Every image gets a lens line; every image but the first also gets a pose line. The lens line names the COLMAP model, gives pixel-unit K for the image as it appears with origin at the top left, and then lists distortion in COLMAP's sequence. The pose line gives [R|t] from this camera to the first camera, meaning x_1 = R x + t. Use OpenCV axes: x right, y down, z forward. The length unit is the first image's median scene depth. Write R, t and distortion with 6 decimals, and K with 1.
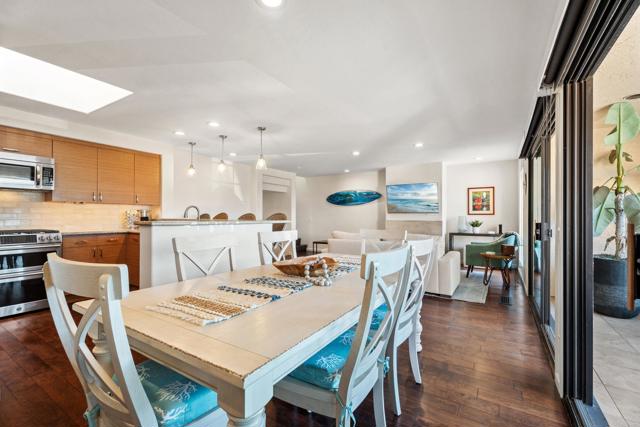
lens RADIAL K [[279.5, 0, 320.0], [0, 279.5, 213.5], [0, 0, 1]] dist [-0.004015, -0.000486]
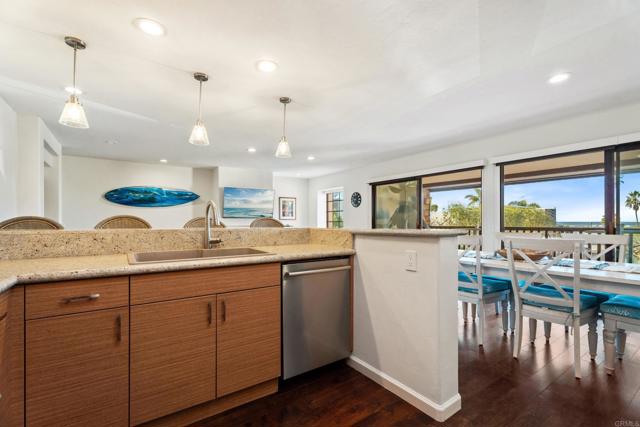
lens RADIAL K [[288.7, 0, 320.0], [0, 288.7, 213.5], [0, 0, 1]] dist [0.002021, 0.000064]
pose [[0.397559, 0.021069, 0.917335, -0.556076], [-0.005490, 0.999773, -0.020584, 0.001436], [-0.917560, 0.003148, 0.397584, 0.406199]]
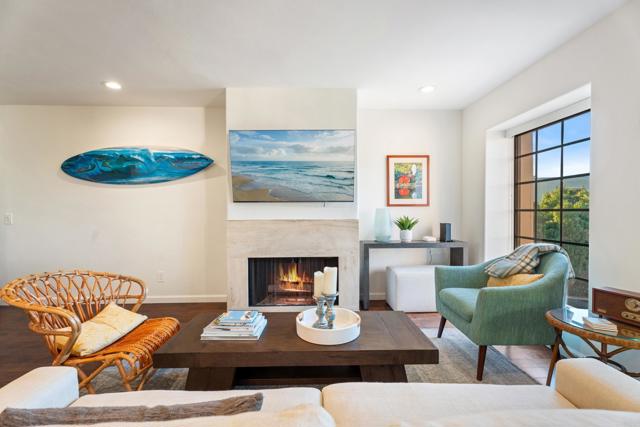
lens RADIAL K [[279.5, 0, 320.0], [0, 279.5, 213.5], [0, 0, 1]] dist [-0.004015, -0.000486]
pose [[0.825685, -0.010206, 0.564039, 0.143394], [0.003580, 0.999911, 0.012853, 0.011852], [-0.564120, -0.008593, 0.825648, 0.705643]]
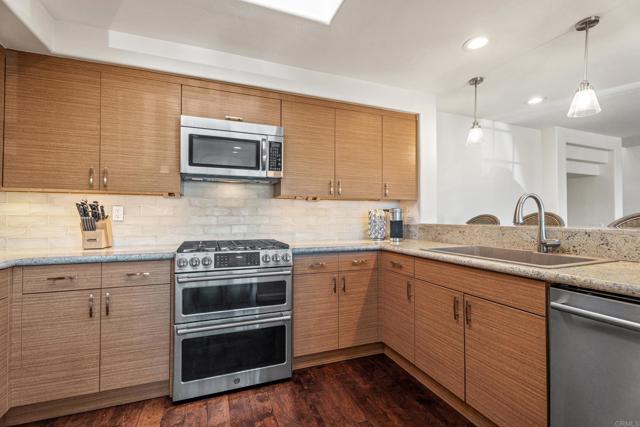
lens RADIAL K [[279.5, 0, 320.0], [0, 279.5, 213.5], [0, 0, 1]] dist [-0.004015, -0.000486]
pose [[0.798633, -0.011678, -0.601705, -0.302196], [0.004468, 0.999899, -0.013476, 0.002729], [0.601802, 0.008074, 0.798605, 0.324648]]
